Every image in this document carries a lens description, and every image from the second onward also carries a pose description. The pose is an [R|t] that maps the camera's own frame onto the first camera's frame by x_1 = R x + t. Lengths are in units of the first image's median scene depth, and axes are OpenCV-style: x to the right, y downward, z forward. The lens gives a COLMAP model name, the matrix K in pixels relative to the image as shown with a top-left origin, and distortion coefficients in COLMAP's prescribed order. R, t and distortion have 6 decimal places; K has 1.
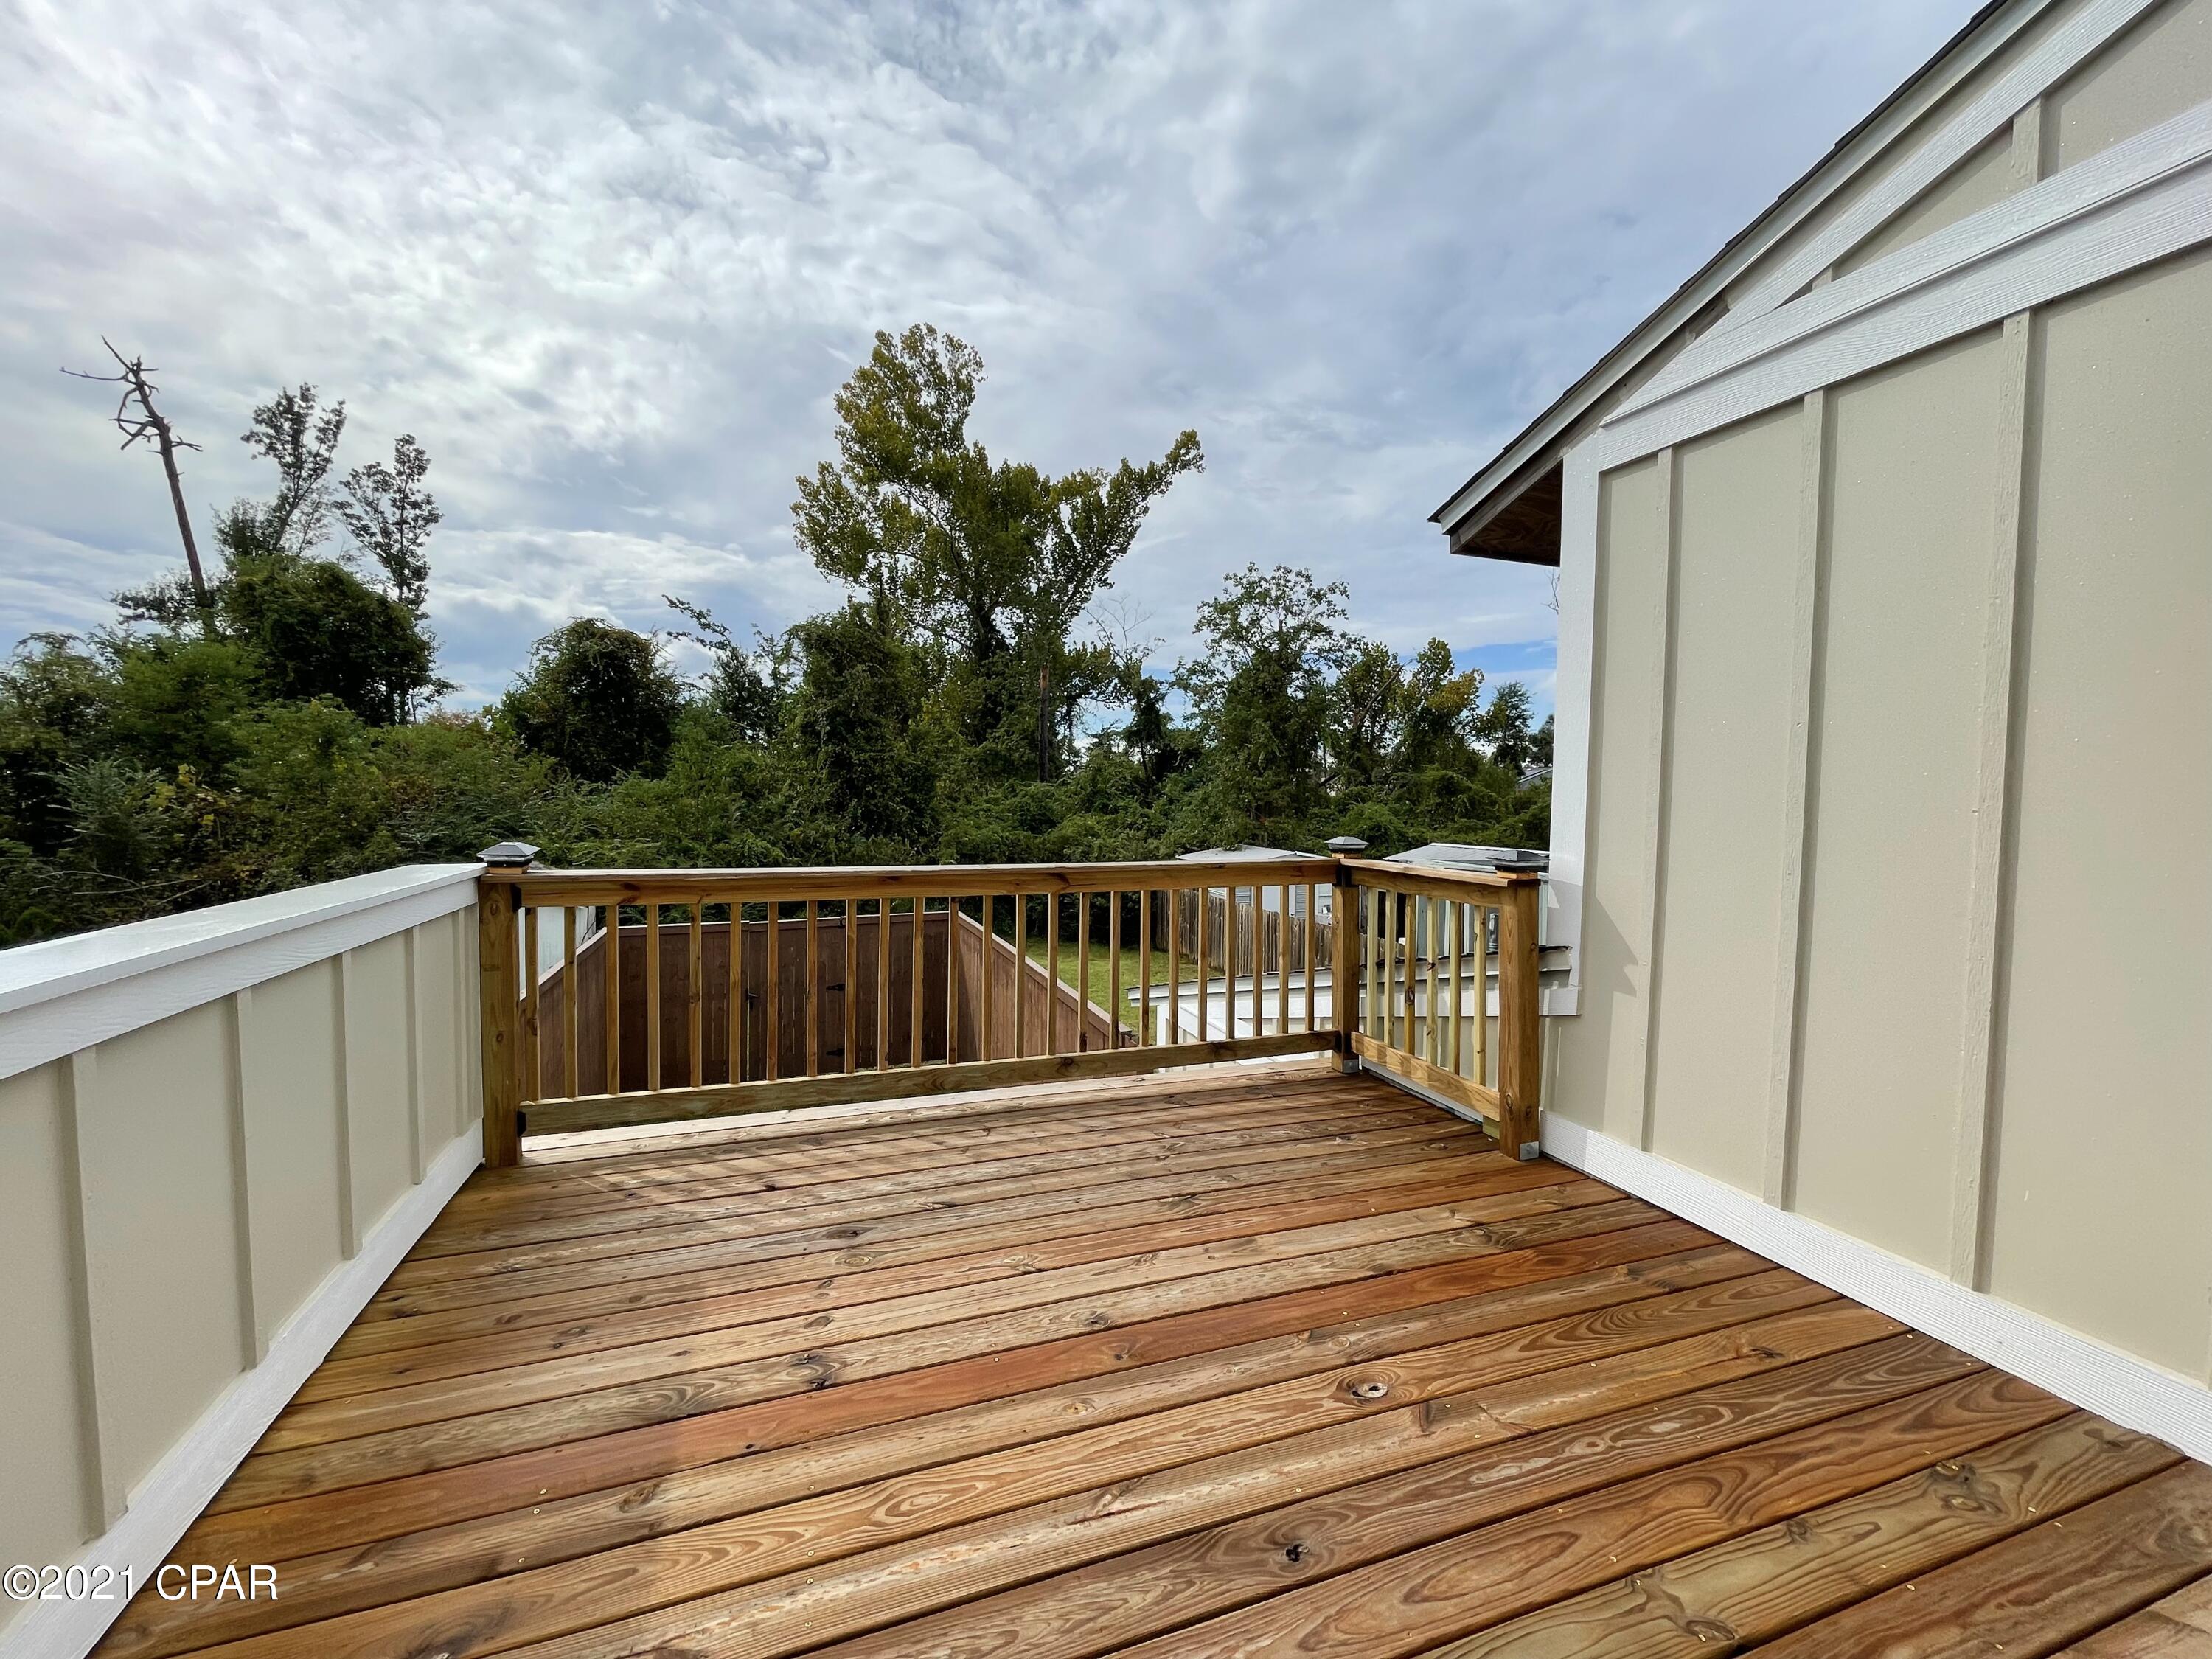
lens RADIAL K [[893.2, 0, 1106.0], [0, 893.2, 829.5], [0, 0, 1]] dist [-0.001167, -0.000566]
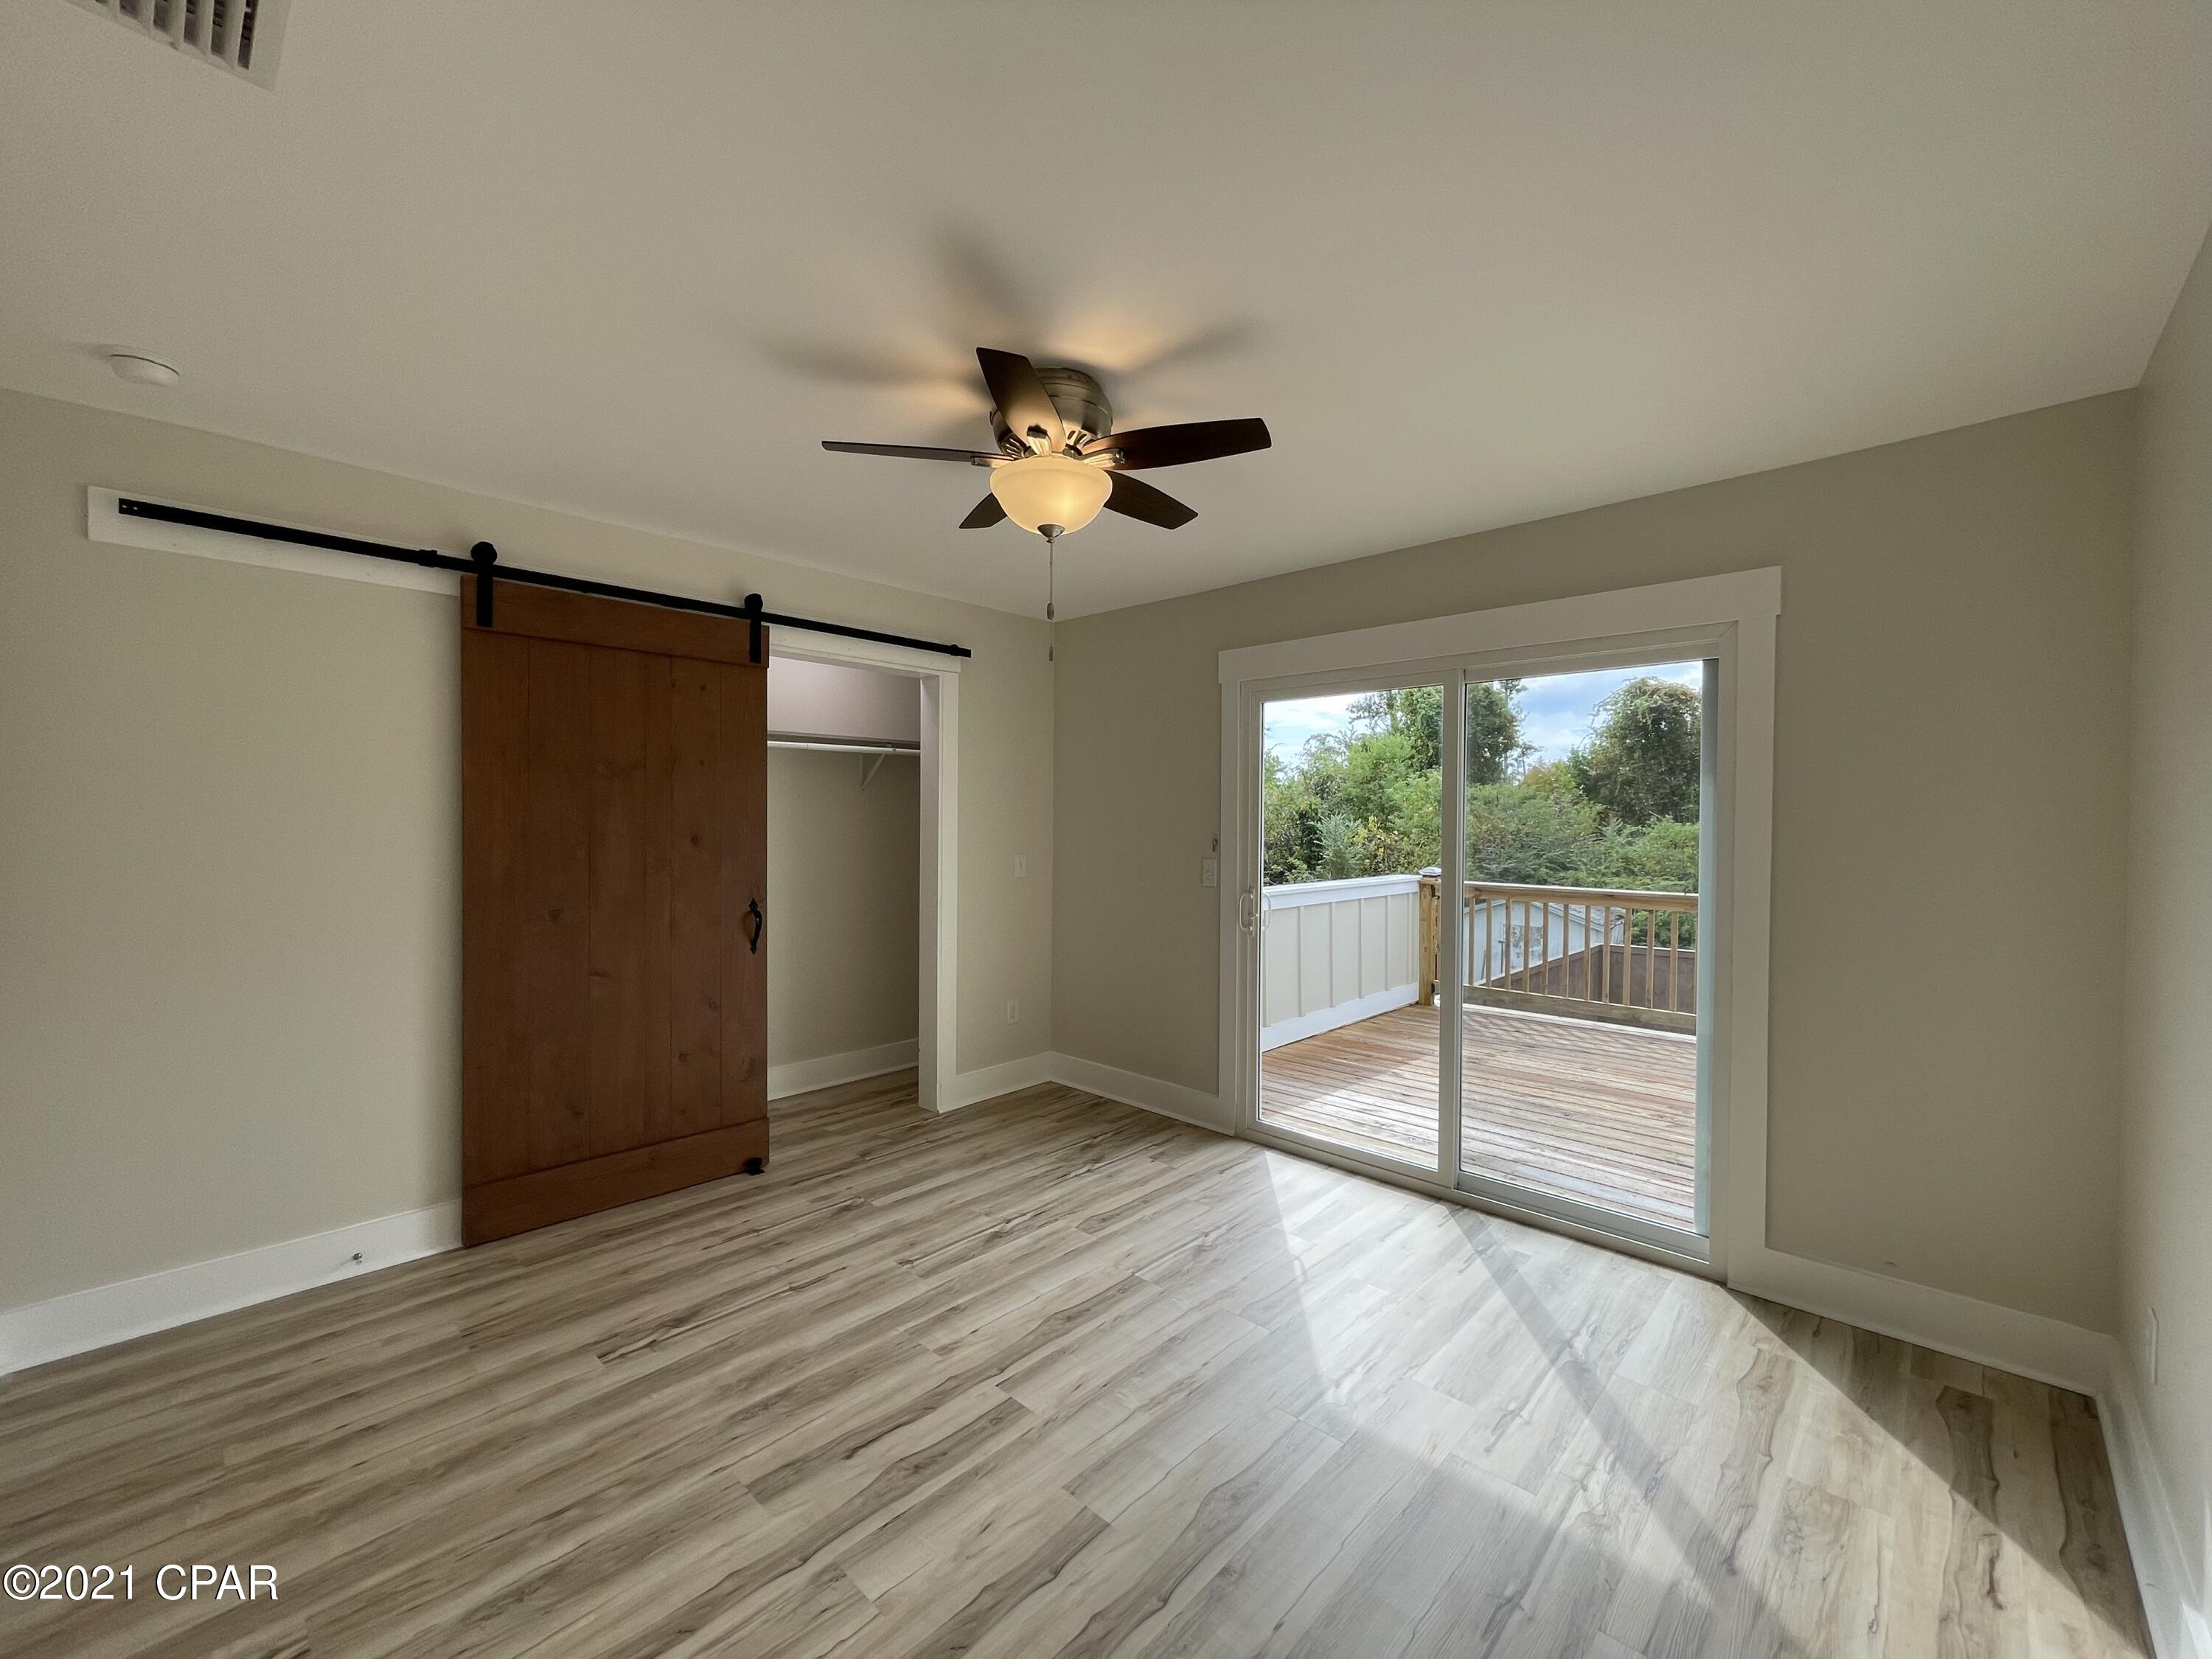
lens RADIAL K [[893.2, 0, 1106.0], [0, 893.2, 829.5], [0, 0, 1]] dist [-0.001167, -0.000566]
pose [[0.451005, -0.000306, -0.892521, 0.153642], [-0.037599, 0.999106, -0.019342, -0.001139], [0.891729, 0.042281, 0.450590, -0.122674]]
